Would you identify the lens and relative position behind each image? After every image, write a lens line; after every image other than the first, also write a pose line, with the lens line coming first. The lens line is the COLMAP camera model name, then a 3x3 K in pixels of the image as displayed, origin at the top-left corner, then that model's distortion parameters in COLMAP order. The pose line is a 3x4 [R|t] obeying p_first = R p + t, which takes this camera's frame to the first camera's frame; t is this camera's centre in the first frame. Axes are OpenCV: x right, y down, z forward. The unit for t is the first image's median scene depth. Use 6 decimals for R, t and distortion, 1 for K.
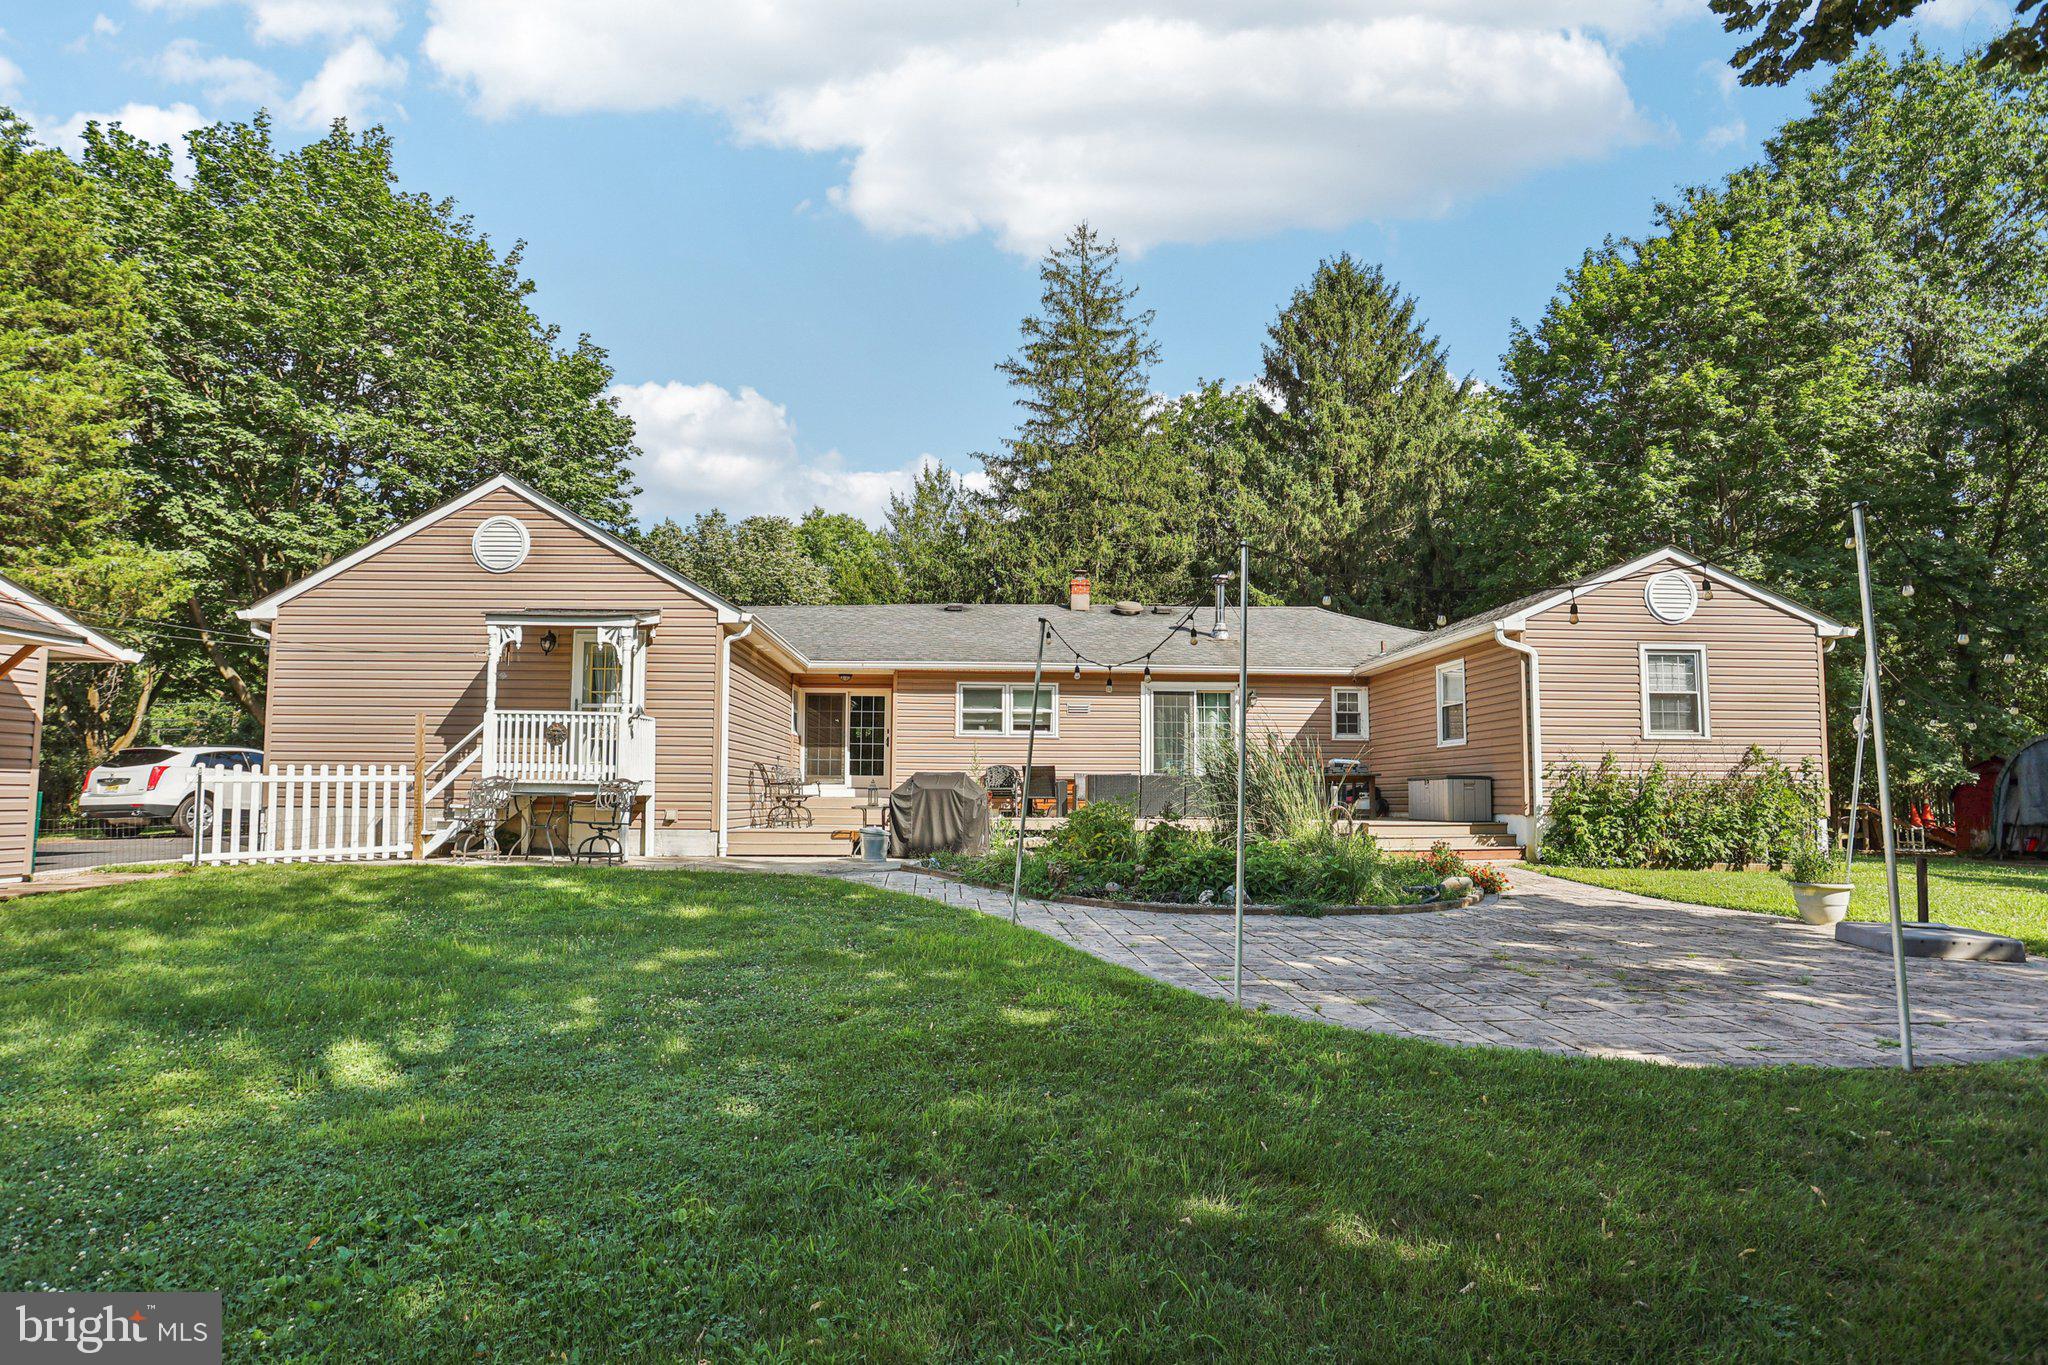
lens RADIAL K [[1004.8, 0, 1057.6], [0, 1004.8, 751.5], [0, 0, 1]] dist [-0.047263, 0.015621]
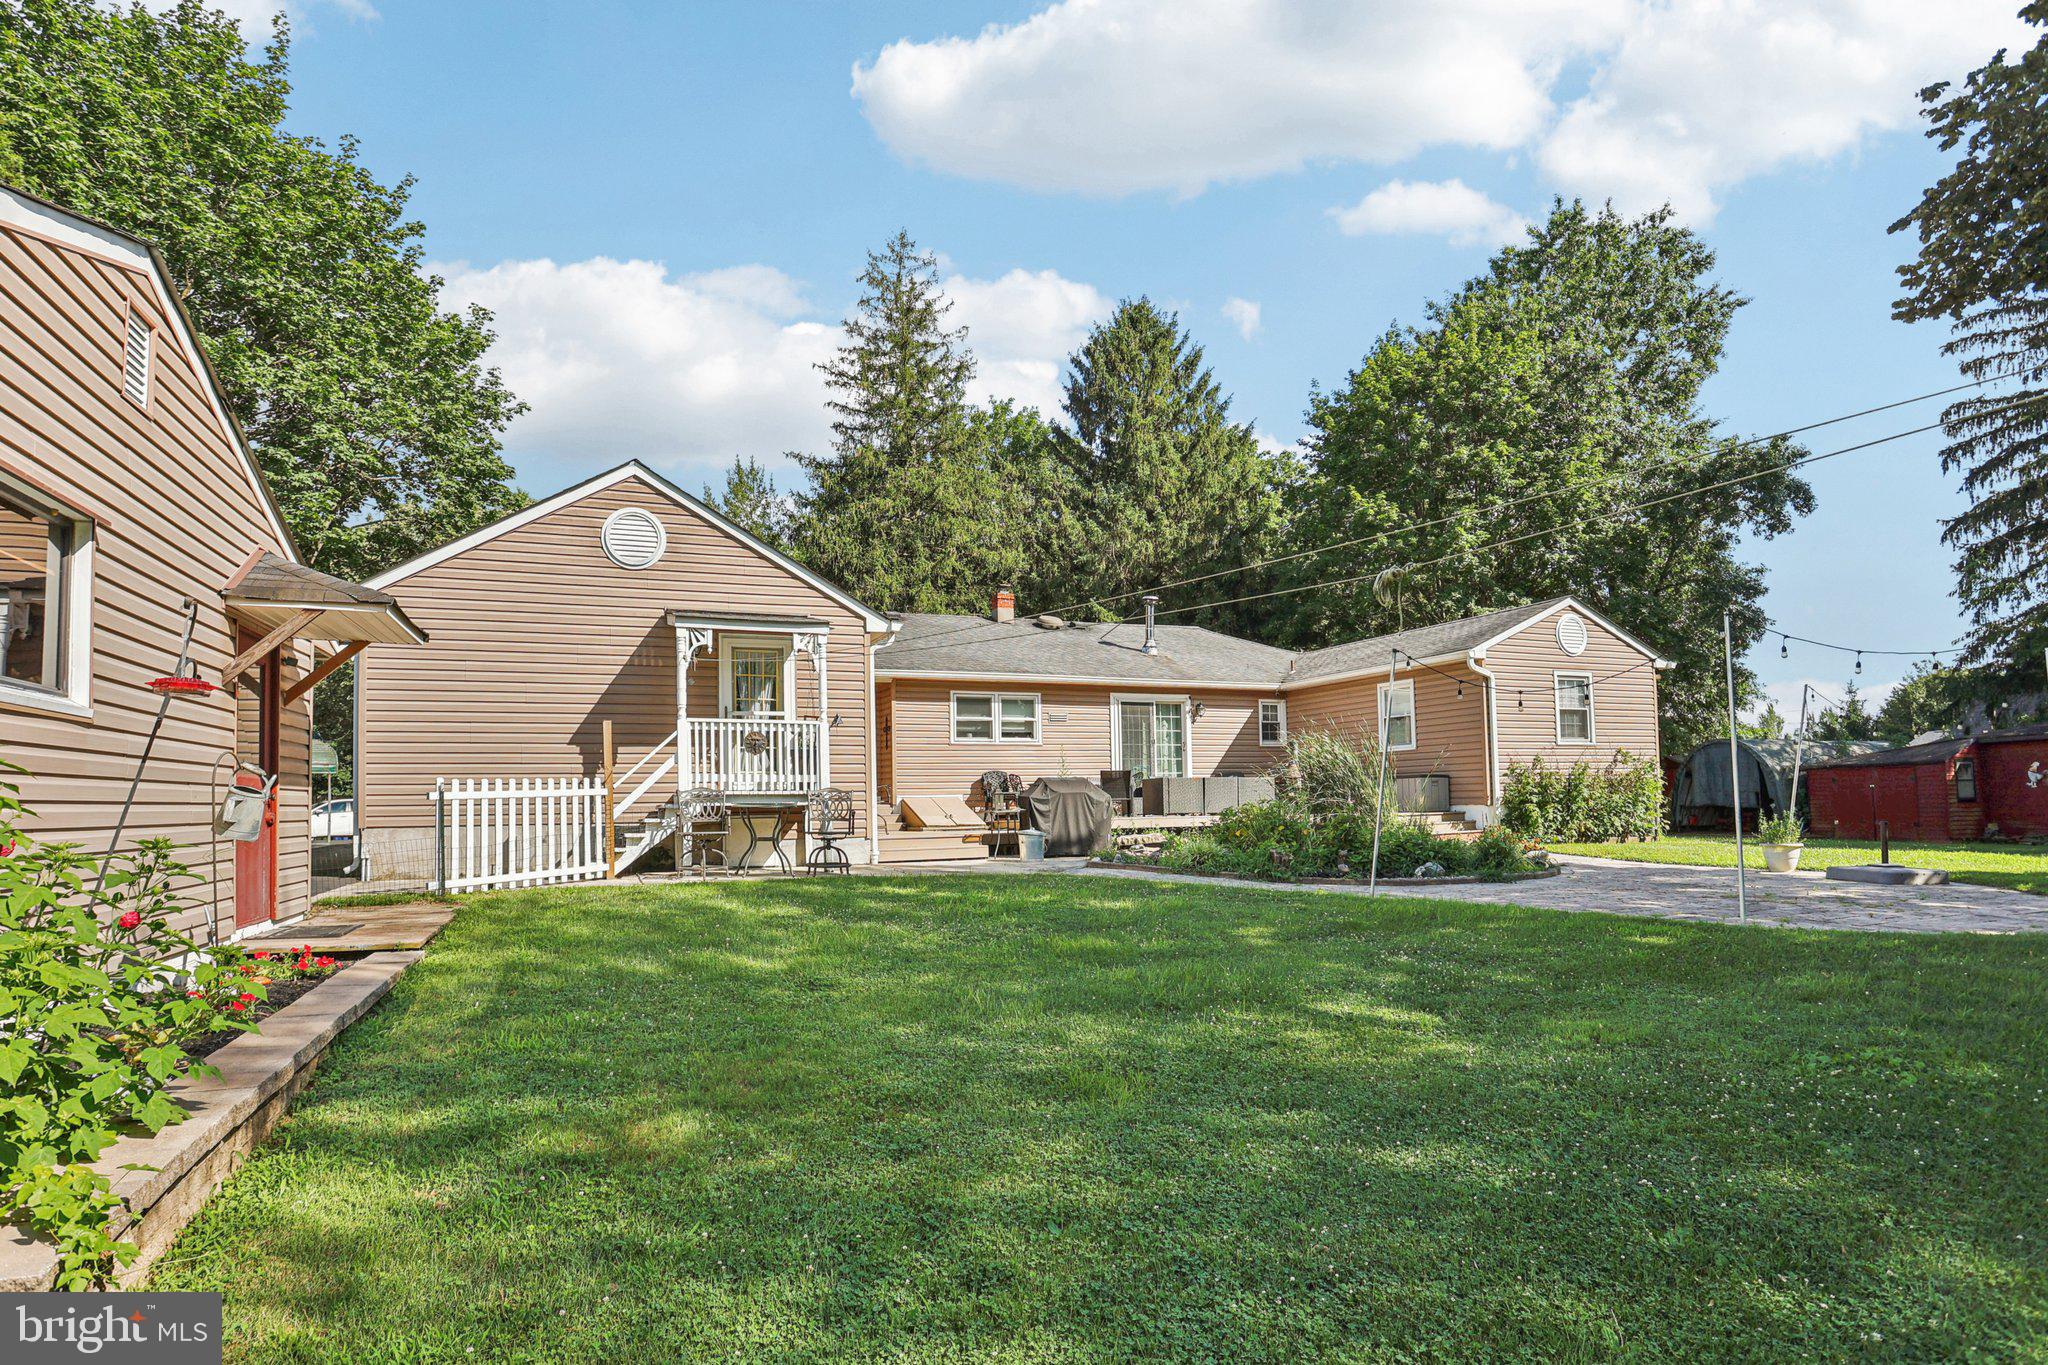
lens RADIAL K [[1004.8, 0, 1045.8], [0, 1004.8, 778.1], [0, 0, 1]] dist [-0.047263, 0.015621]
pose [[0.945427, -0.014096, 0.325530, -0.343878], [0.007301, 0.999729, 0.022087, -0.001740], [-0.325753, -0.018505, 0.945274, -0.009257]]
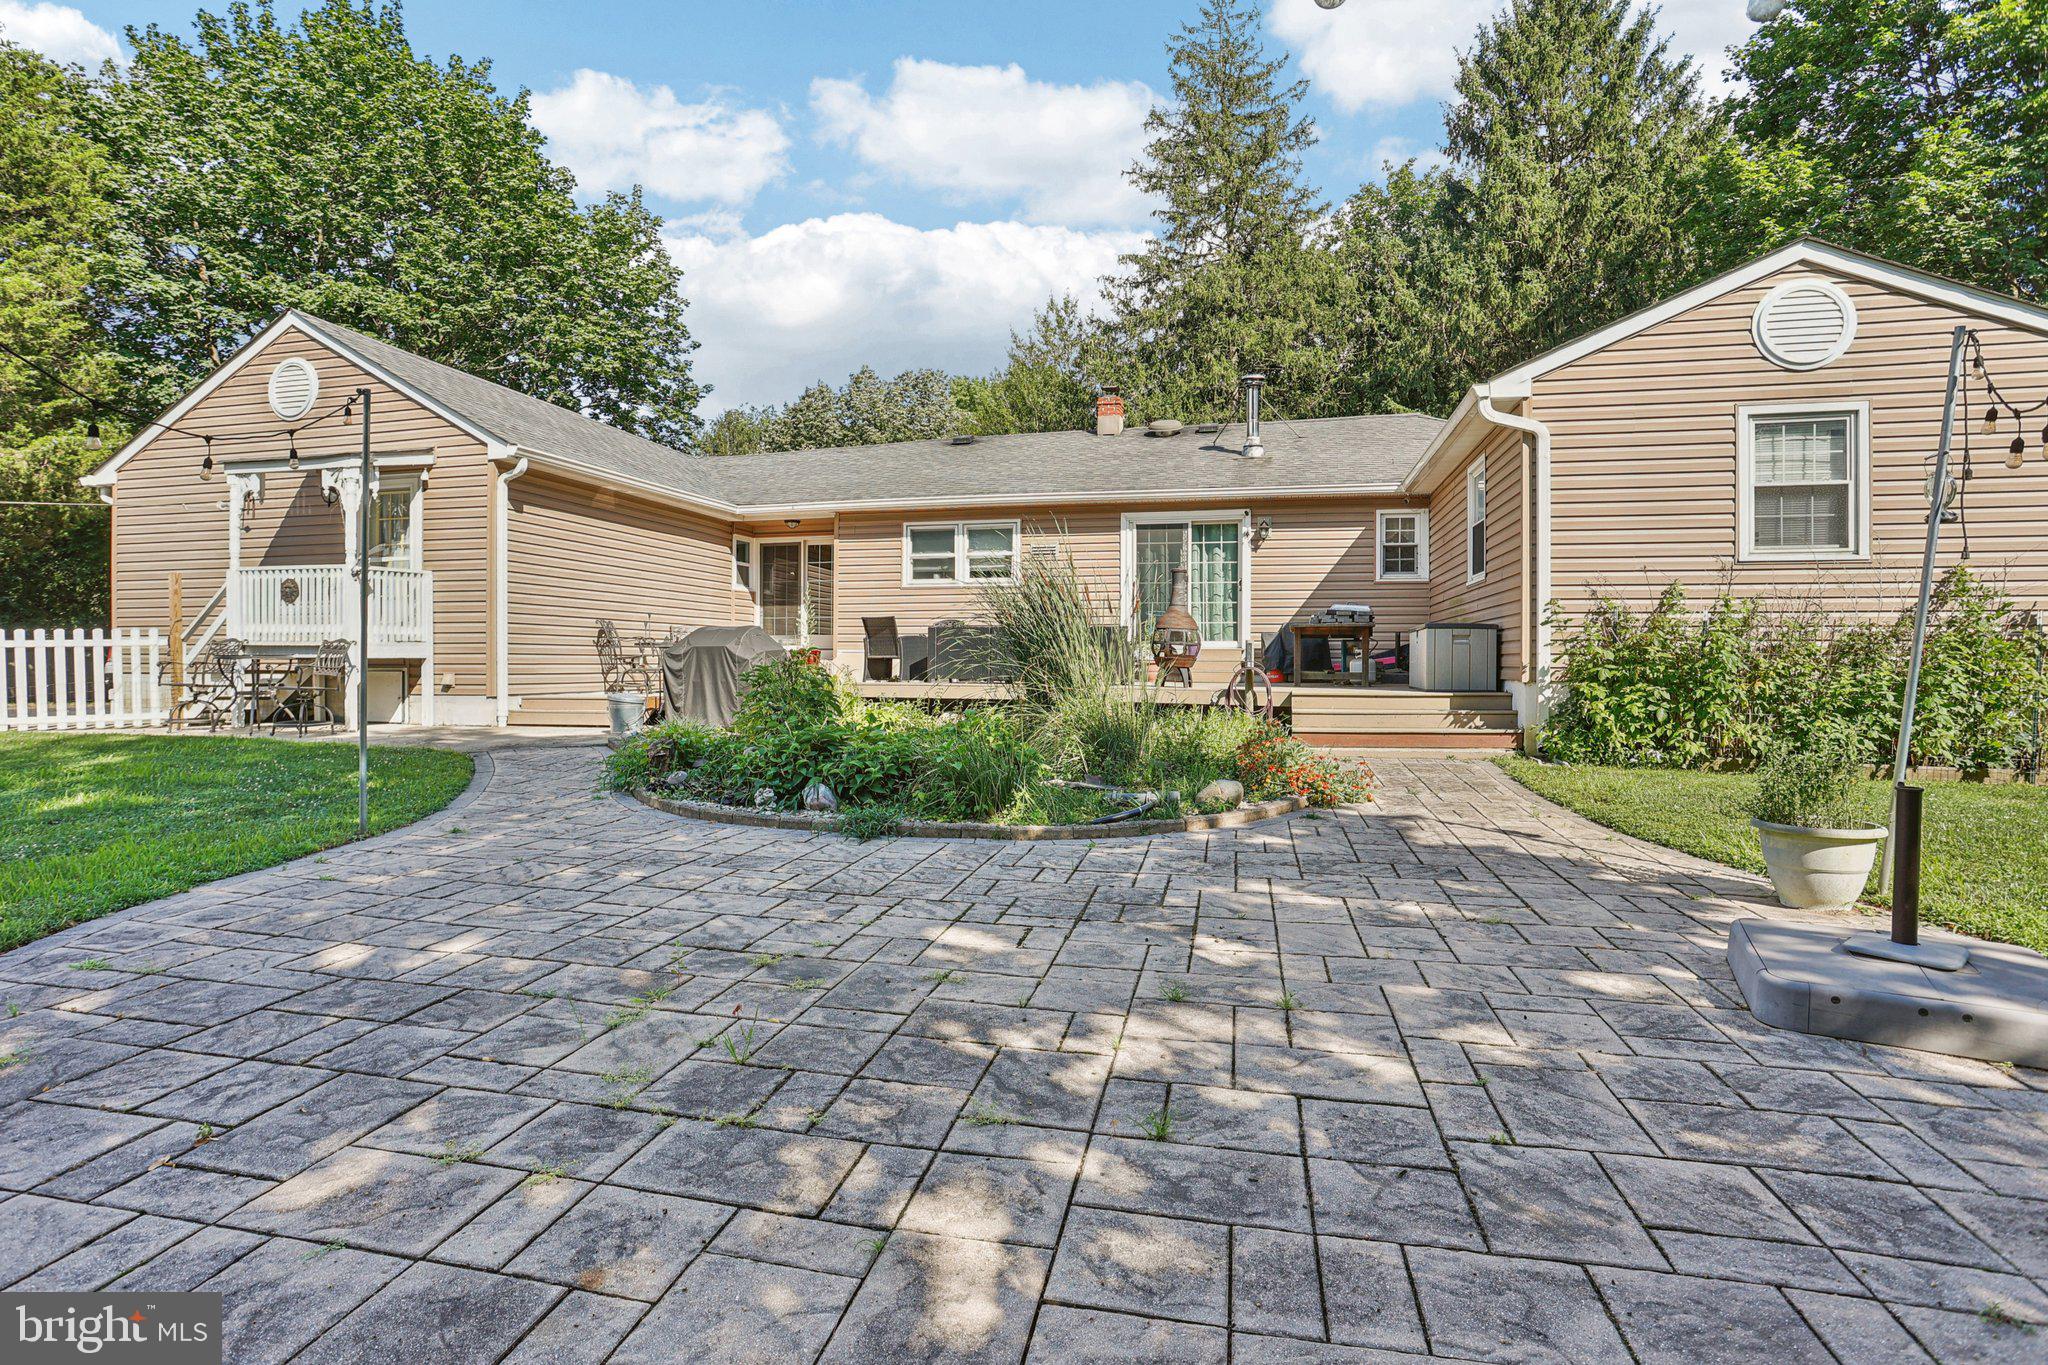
lens RADIAL K [[1004.8, 0, 1048.5], [0, 1004.8, 690.7], [0, 0, 1]] dist [-0.047263, 0.015621]
pose [[0.958317, 0.005207, -0.285658, 0.261350], [0.016721, 0.997098, 0.074273, 0.011148], [0.285216, -0.075954, 0.955449, 0.207942]]
